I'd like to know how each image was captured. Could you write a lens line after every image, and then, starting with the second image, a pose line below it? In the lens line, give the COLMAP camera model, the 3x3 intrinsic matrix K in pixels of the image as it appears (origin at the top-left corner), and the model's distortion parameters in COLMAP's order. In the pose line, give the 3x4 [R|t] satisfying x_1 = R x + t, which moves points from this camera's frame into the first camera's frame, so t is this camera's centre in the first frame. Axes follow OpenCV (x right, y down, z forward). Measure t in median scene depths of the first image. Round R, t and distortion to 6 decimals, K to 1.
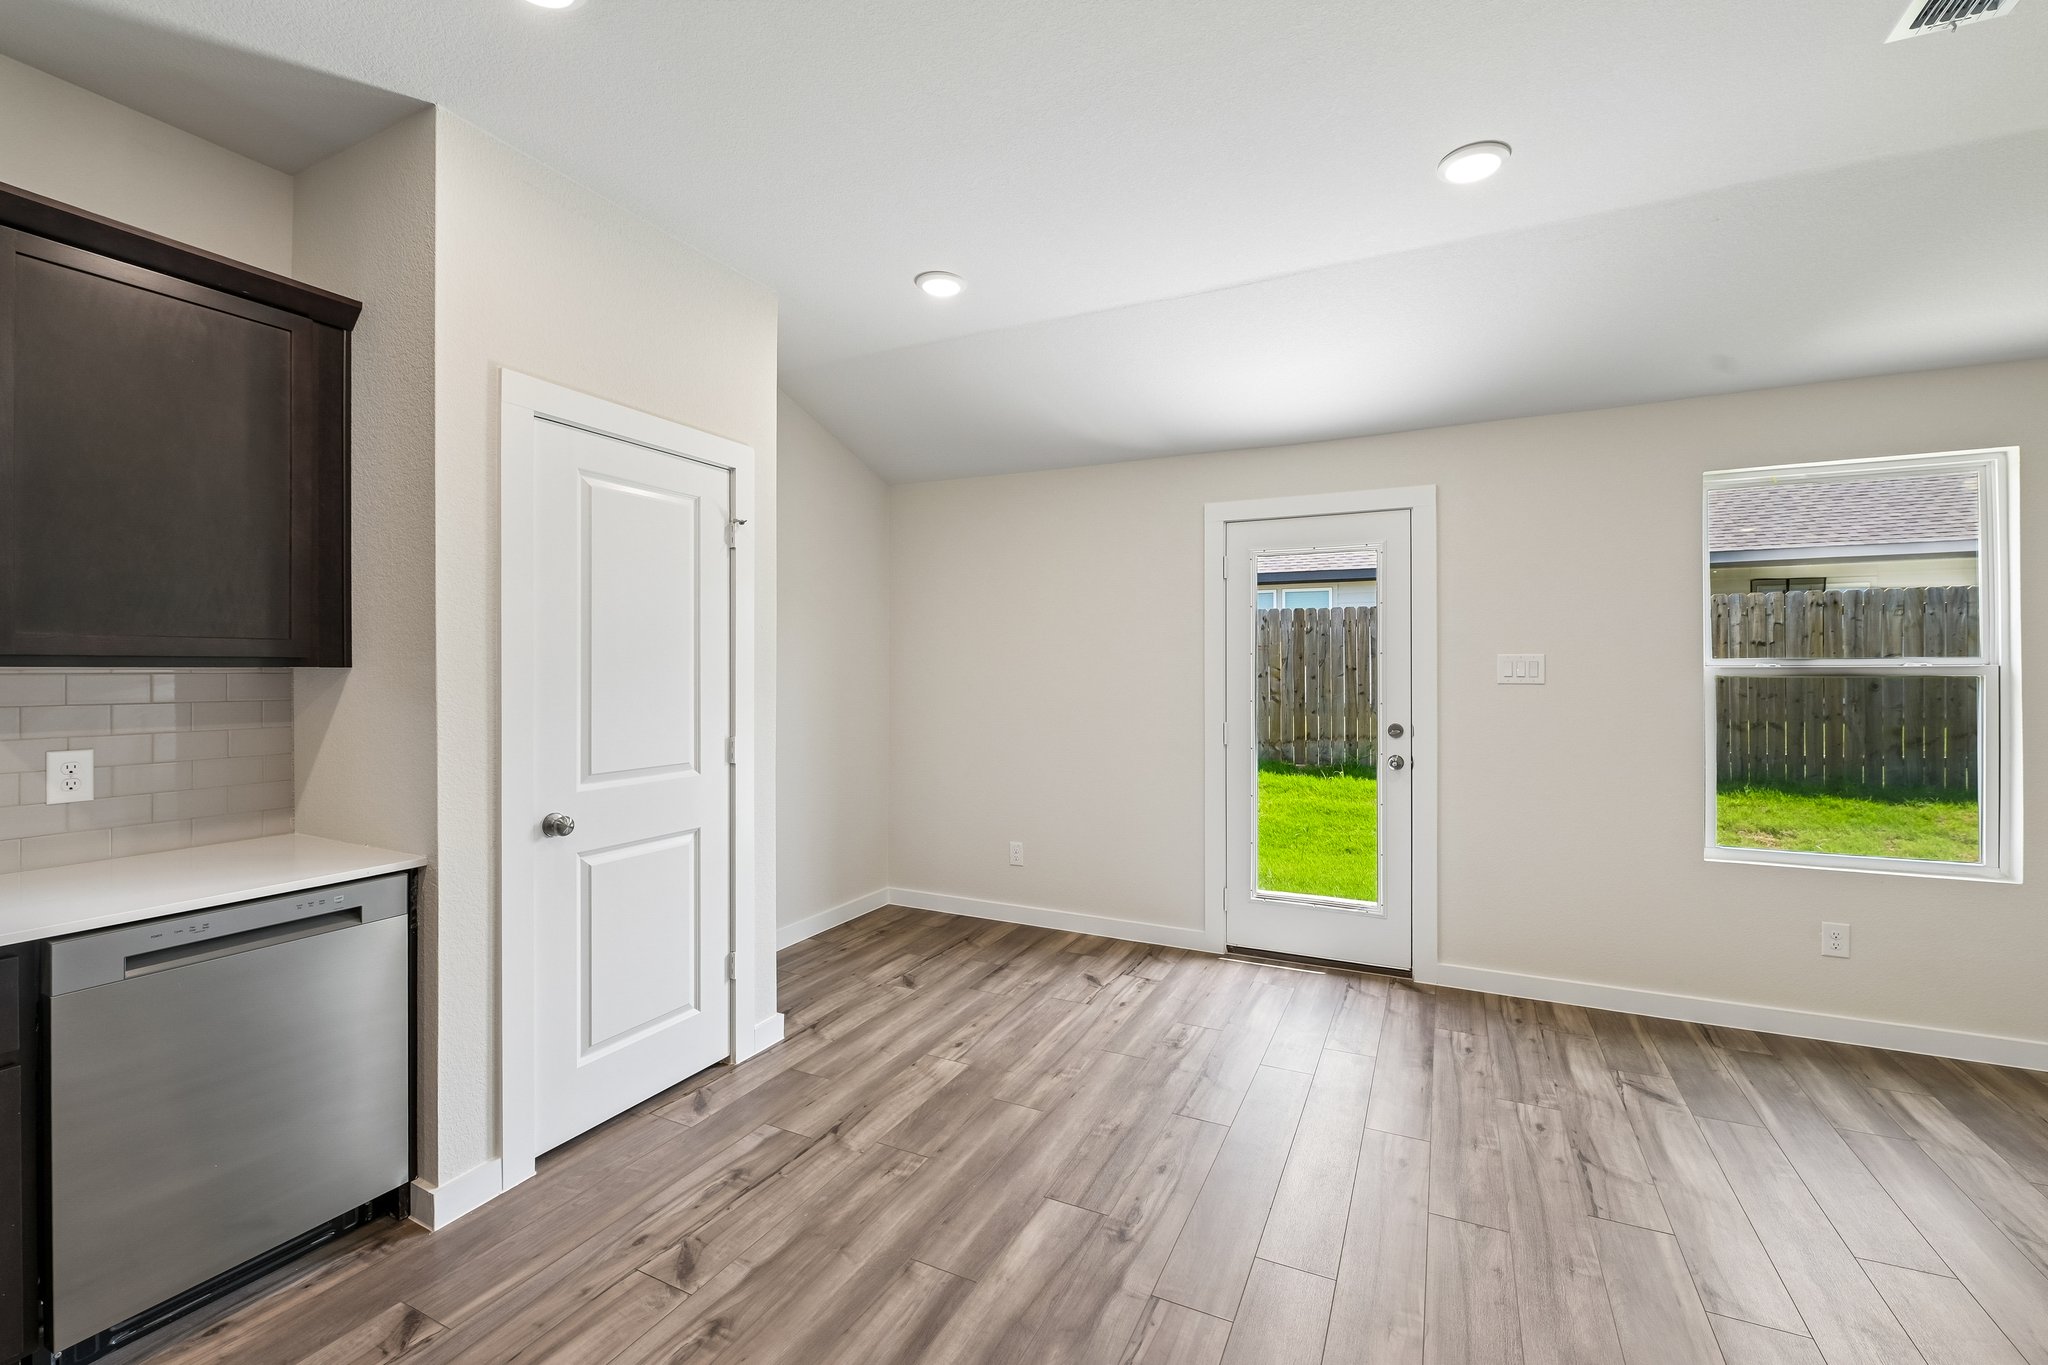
lens RADIAL K [[855.8, 0, 1025.3], [0, 855.8, 670.1], [0, 0, 1]] dist [-0.002521, -0.002591]
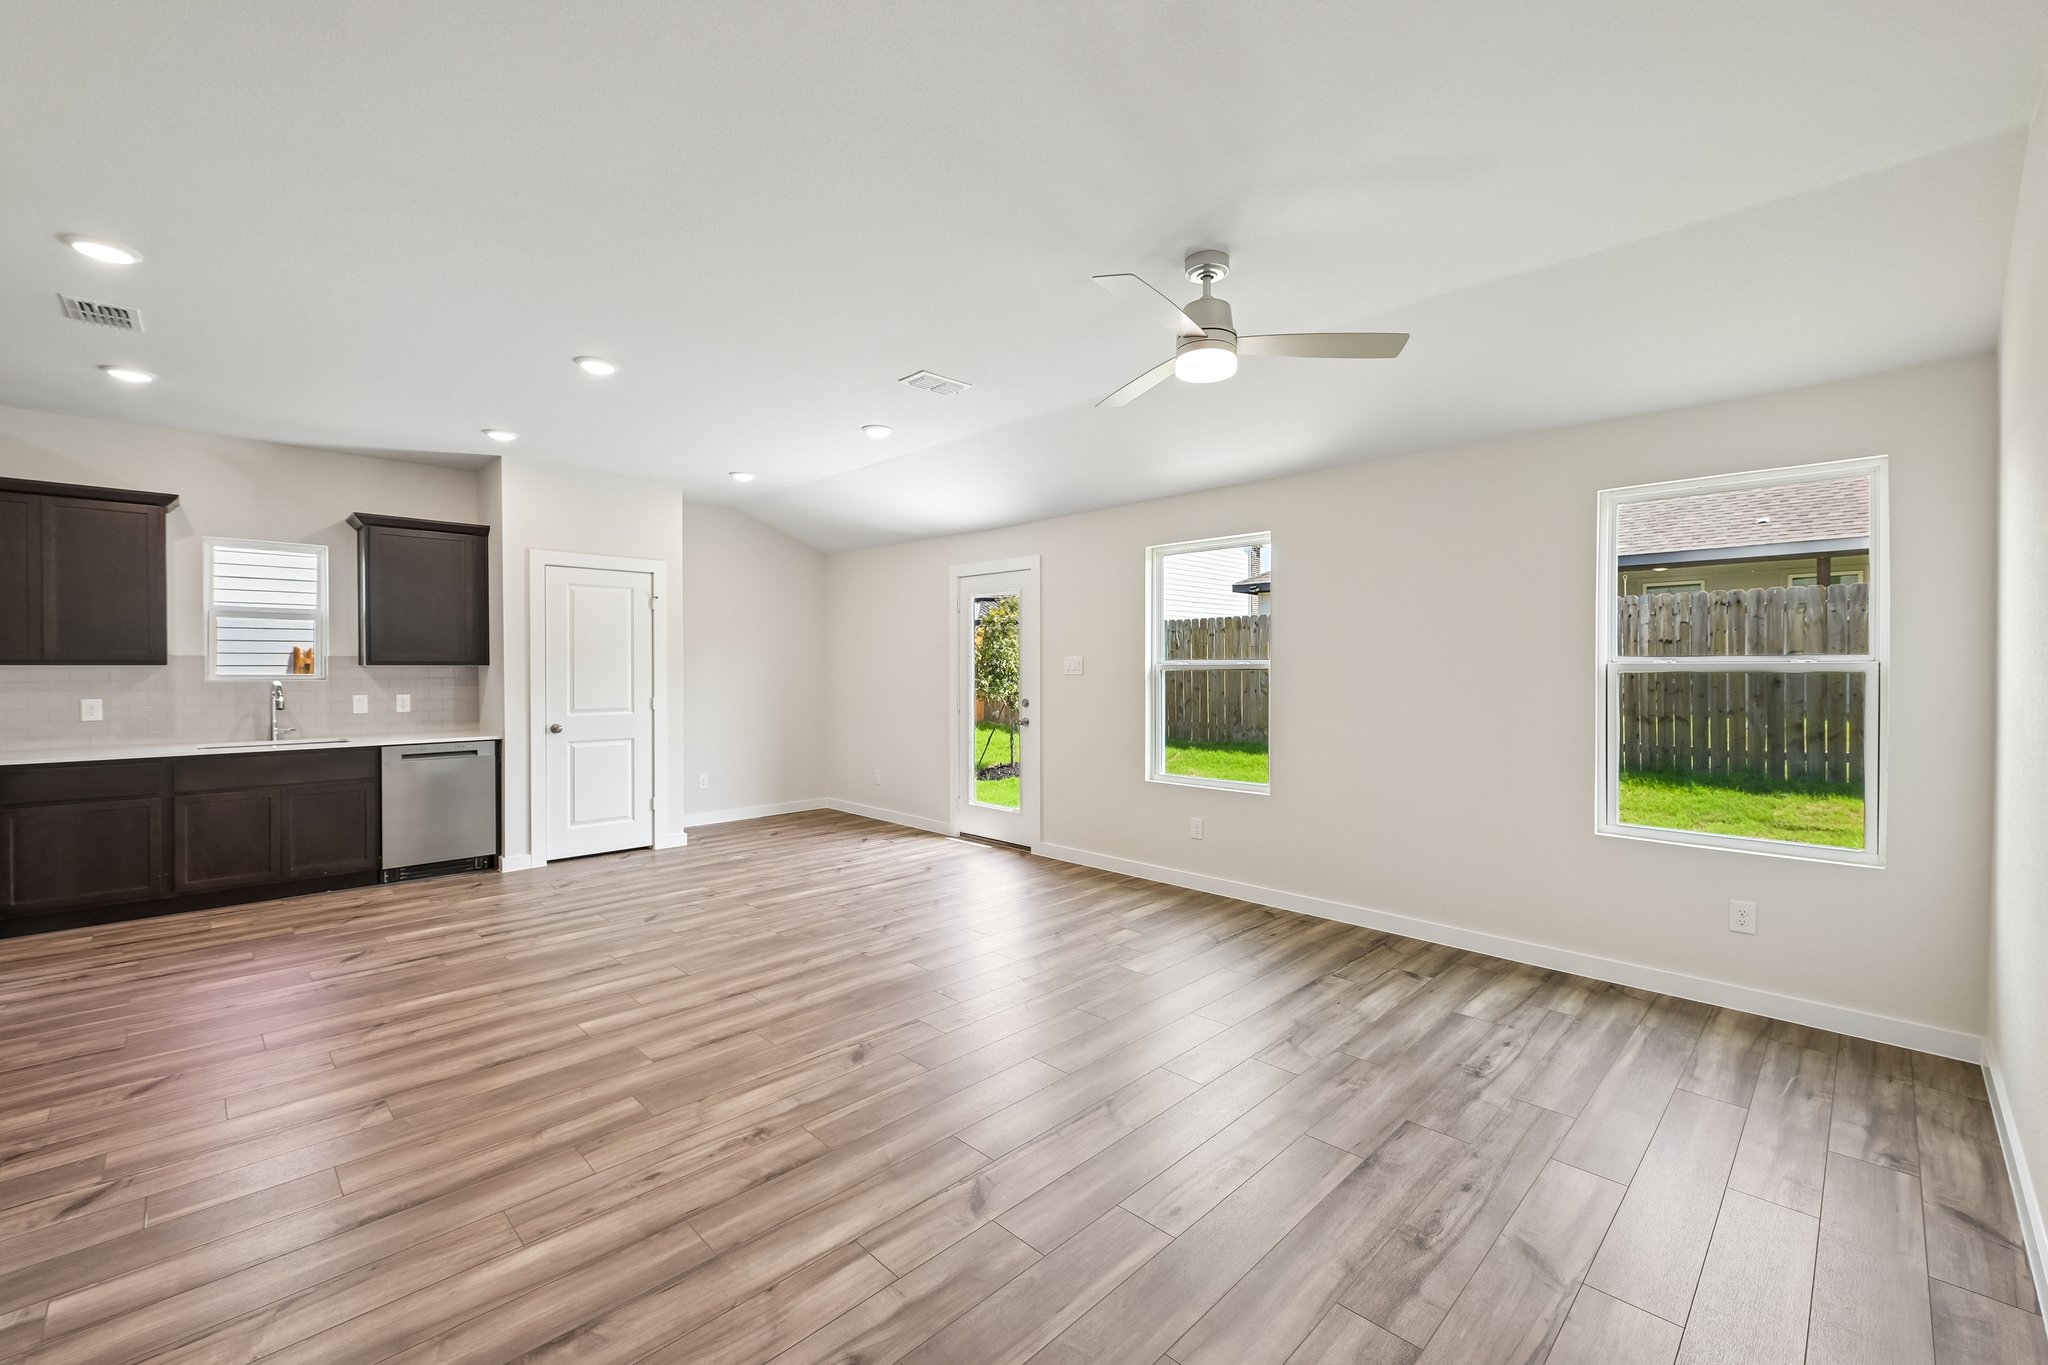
lens RADIAL K [[855.8, 0, 1044.8], [0, 855.8, 673.5], [0, 0, 1]] dist [-0.002521, -0.002591]
pose [[0.951046, 0.004939, -0.309009, 1.257999], [-0.001366, 0.999930, 0.011780, -0.008682], [0.309046, -0.010782, 0.950986, -0.740056]]
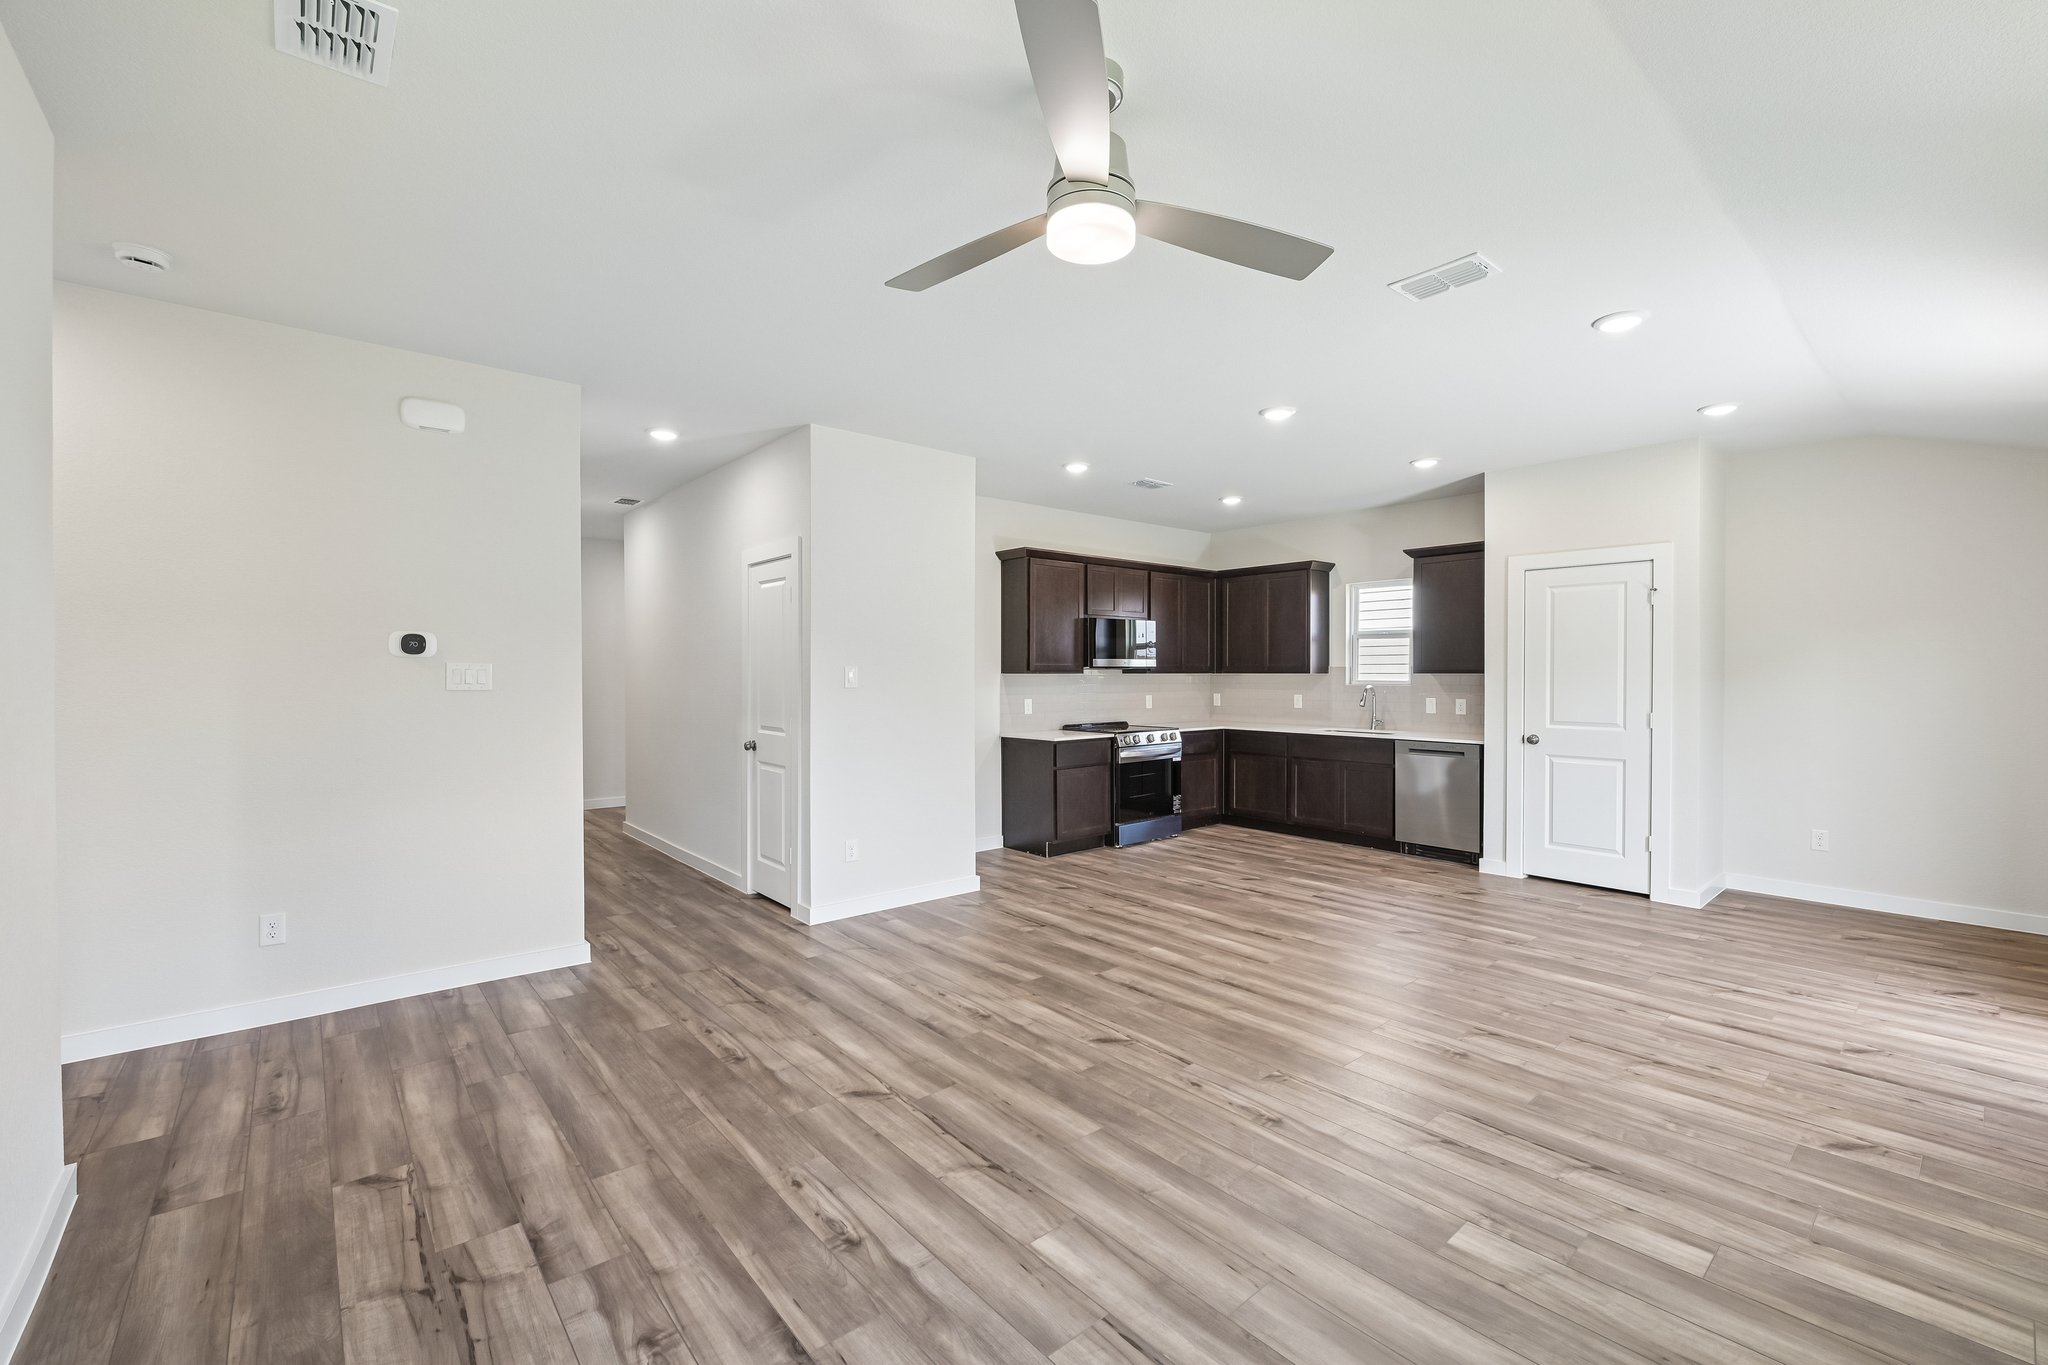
lens RADIAL K [[855.8, 0, 1019.8], [0, 855.8, 686.0], [0, 0, 1]] dist [-0.002521, -0.002591]
pose [[-0.397096, 0.020286, -0.917553, 1.786444], [0.004127, 0.999785, 0.020318, -0.020613], [0.917768, 0.004282, -0.397095, 0.502711]]
